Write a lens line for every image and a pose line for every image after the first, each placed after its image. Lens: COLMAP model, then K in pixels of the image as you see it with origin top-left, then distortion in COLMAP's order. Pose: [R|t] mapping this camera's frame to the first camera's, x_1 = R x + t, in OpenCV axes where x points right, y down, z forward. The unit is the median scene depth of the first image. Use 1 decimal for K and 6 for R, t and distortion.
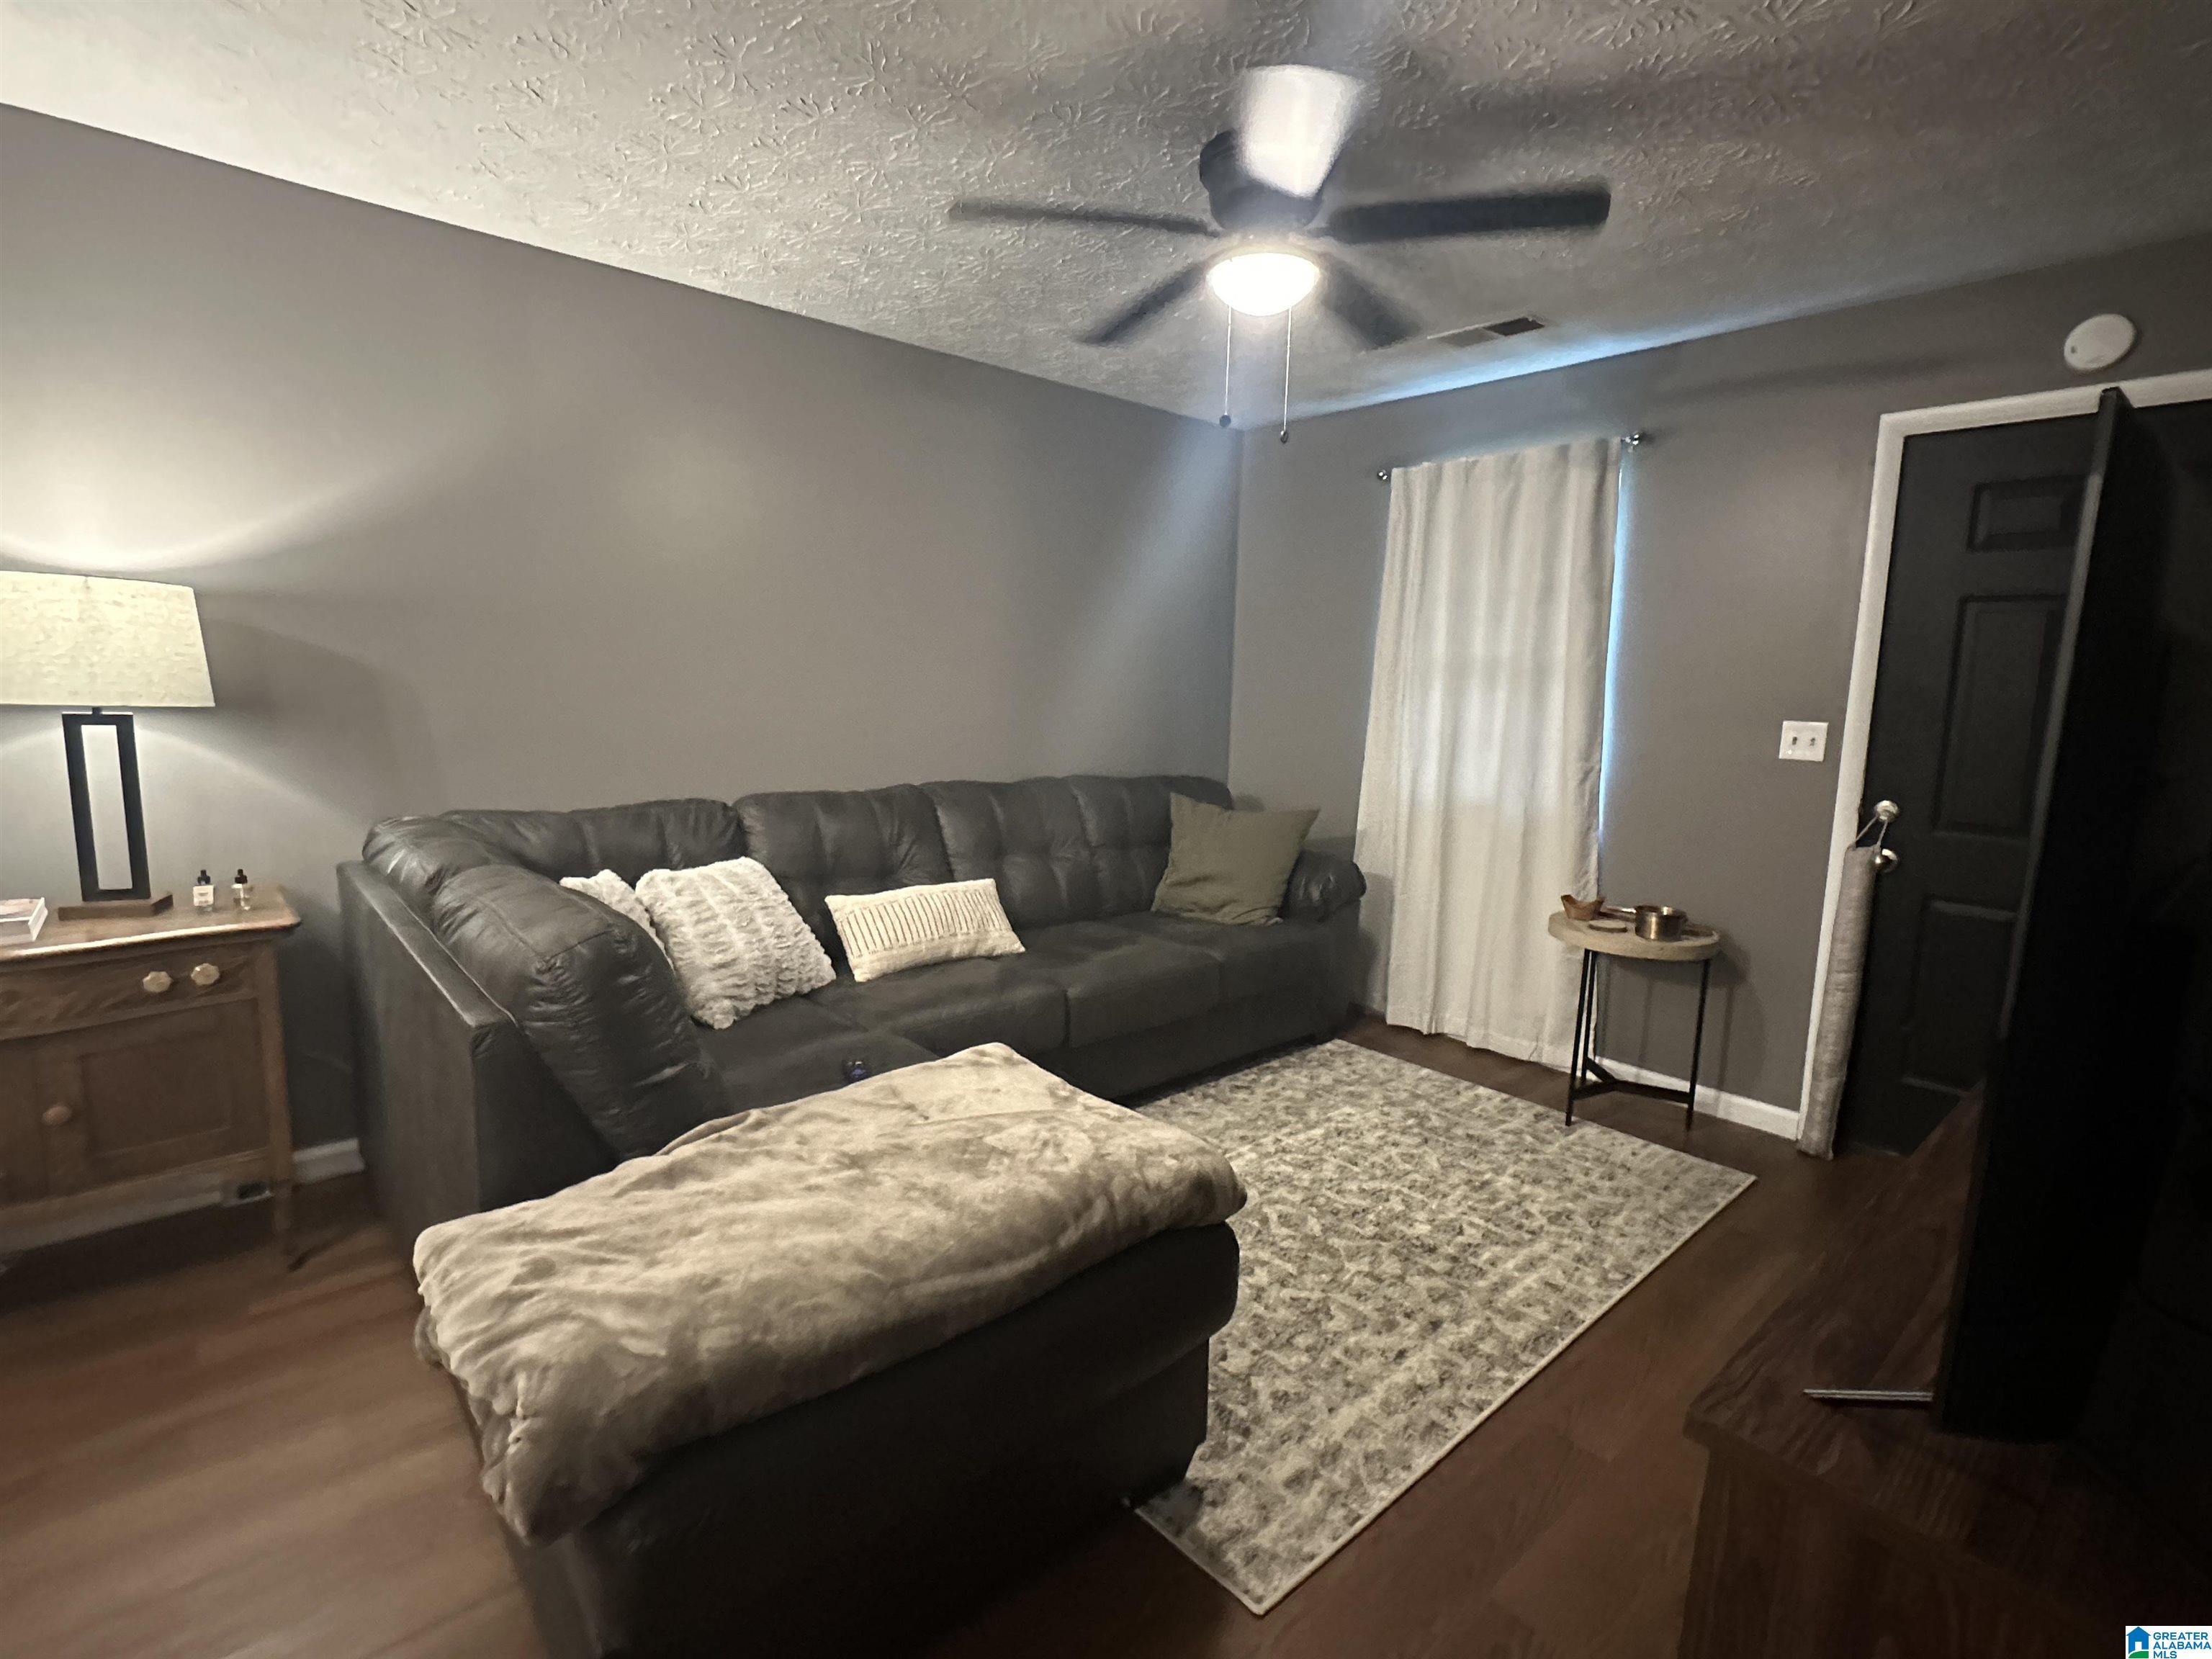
lens RADIAL K [[1073.6, 0, 1111.8], [0, 1073.6, 817.8], [0, 0, 1]] dist [0.070792, -0.000107]
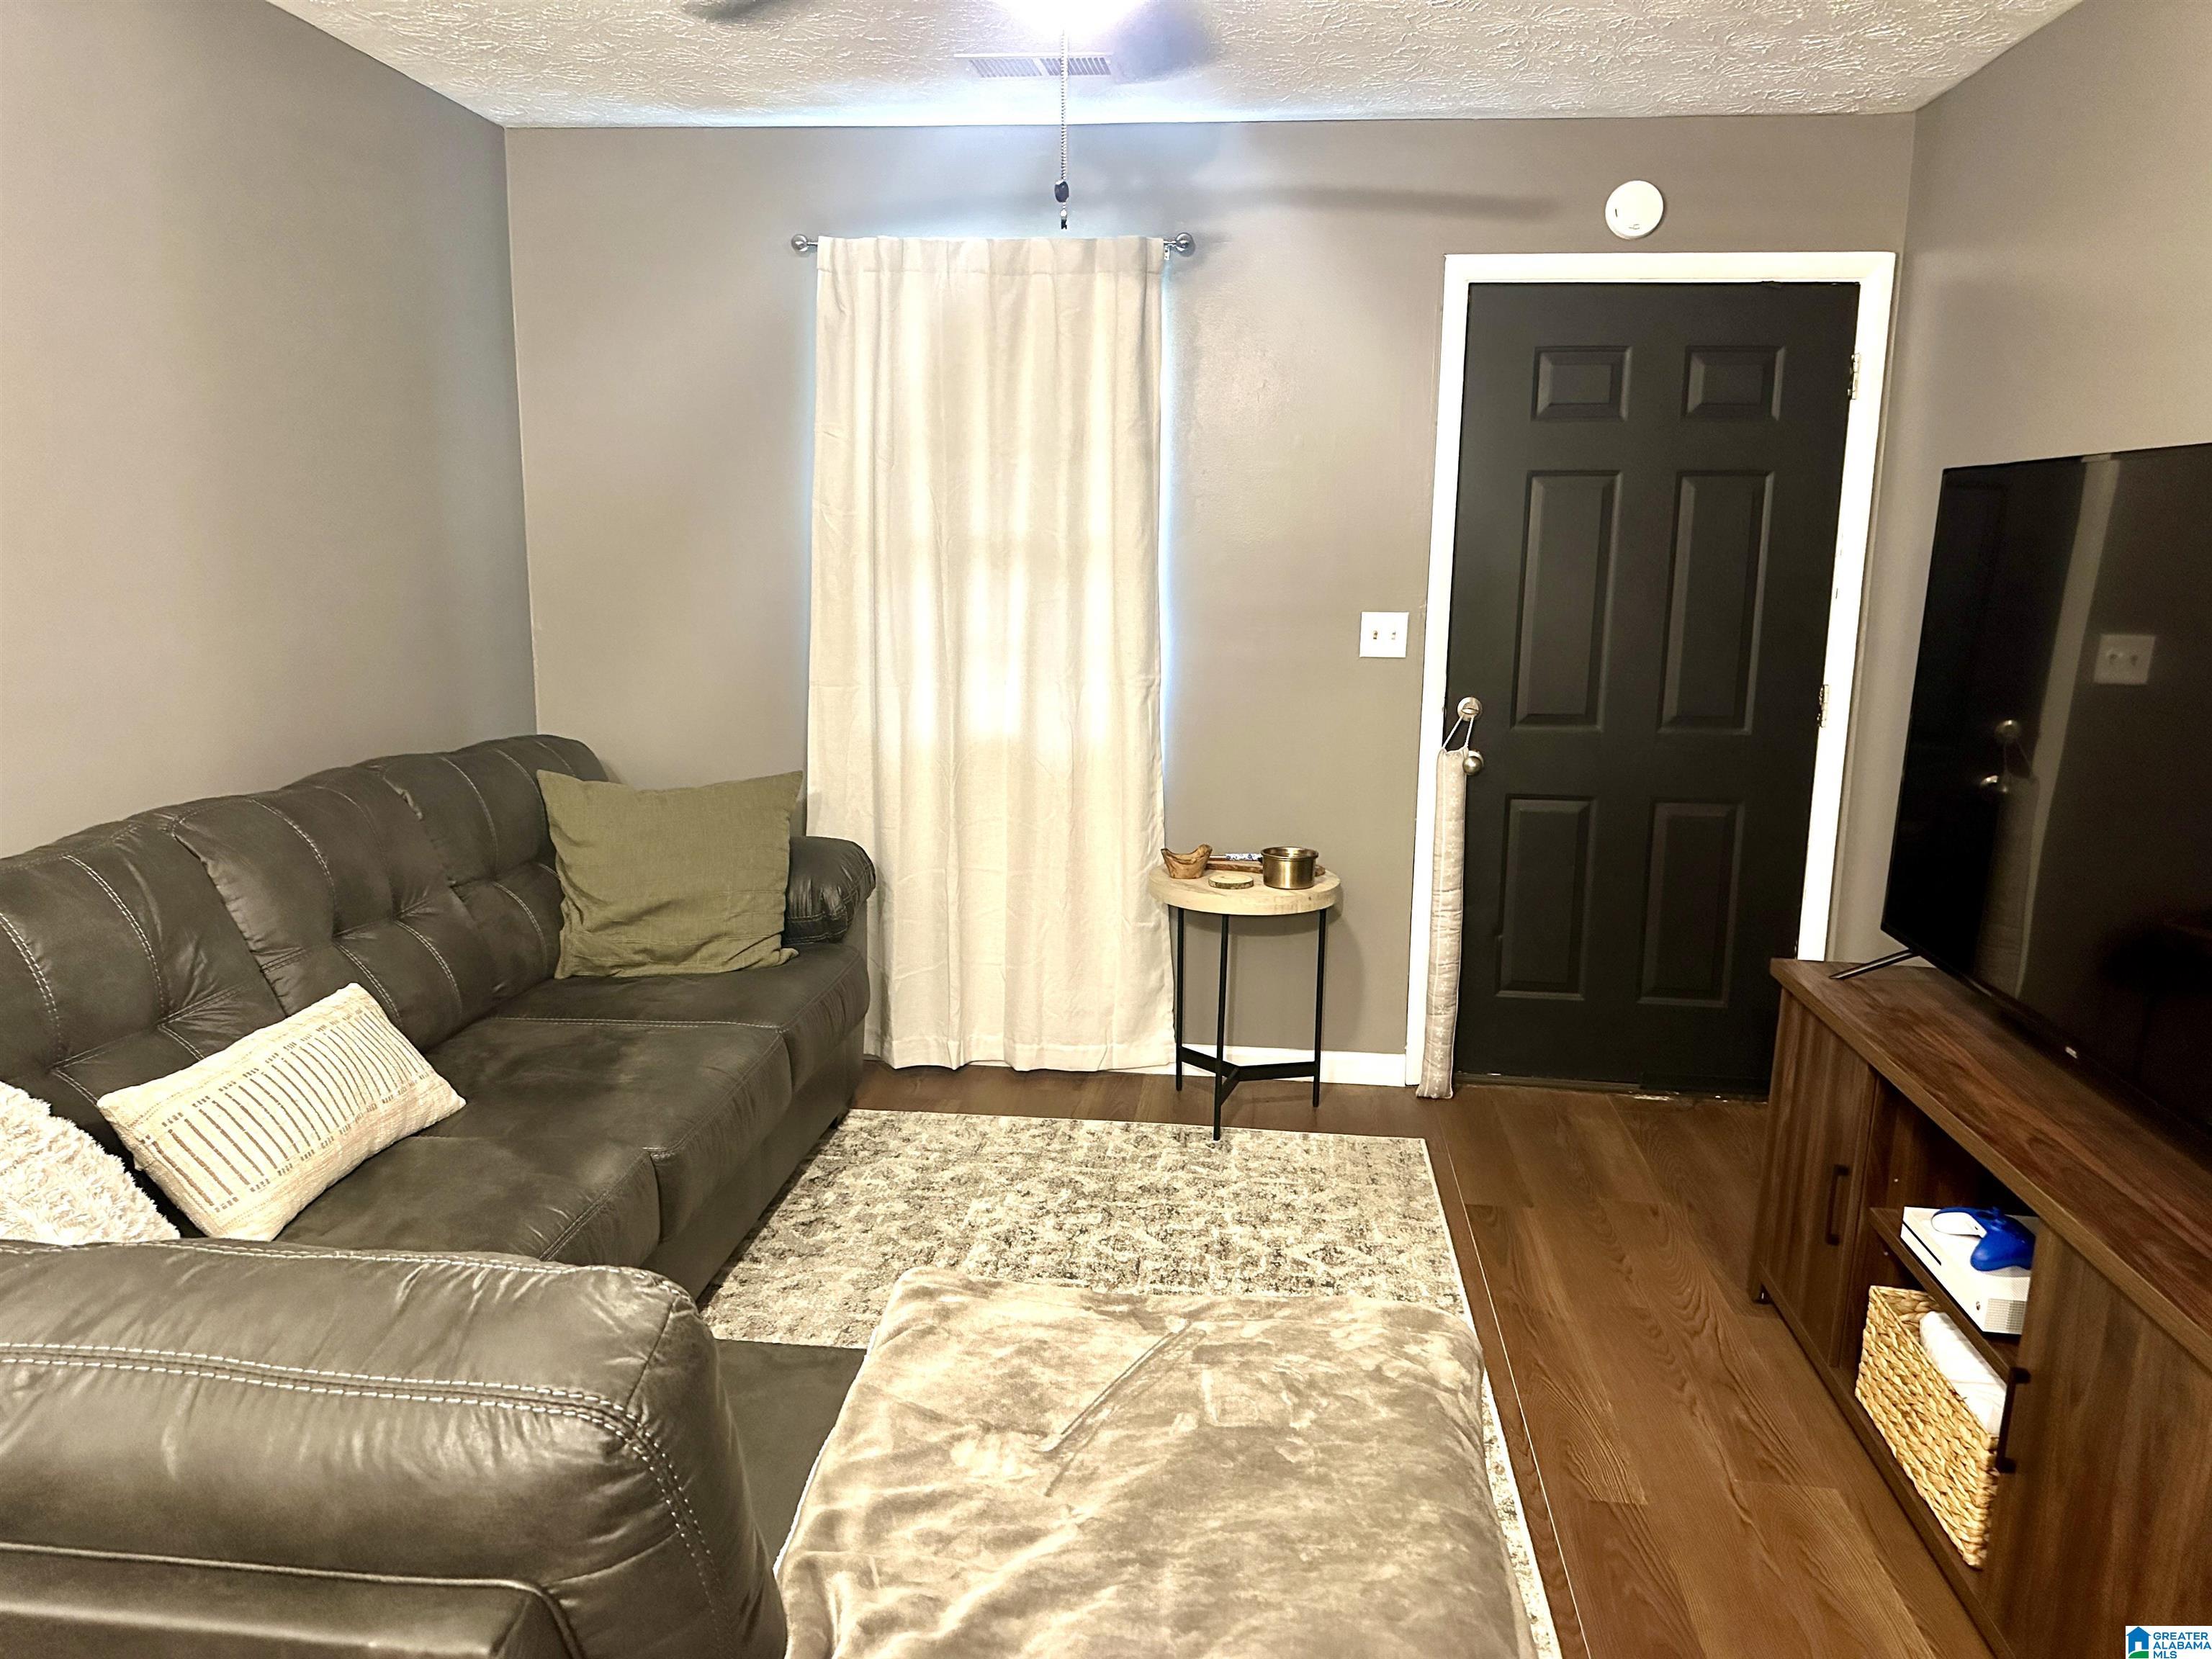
lens RADIAL K [[1573.7, 0, 1106.0], [0, 1573.7, 829.5], [0, 0, 1]] dist [0.175575, -0.002386]
pose [[0.752858, -0.136918, 0.643784, -0.339789], [0.096141, 0.990509, 0.098229, -0.058299], [-0.651123, -0.012059, 0.758876, 0.182641]]
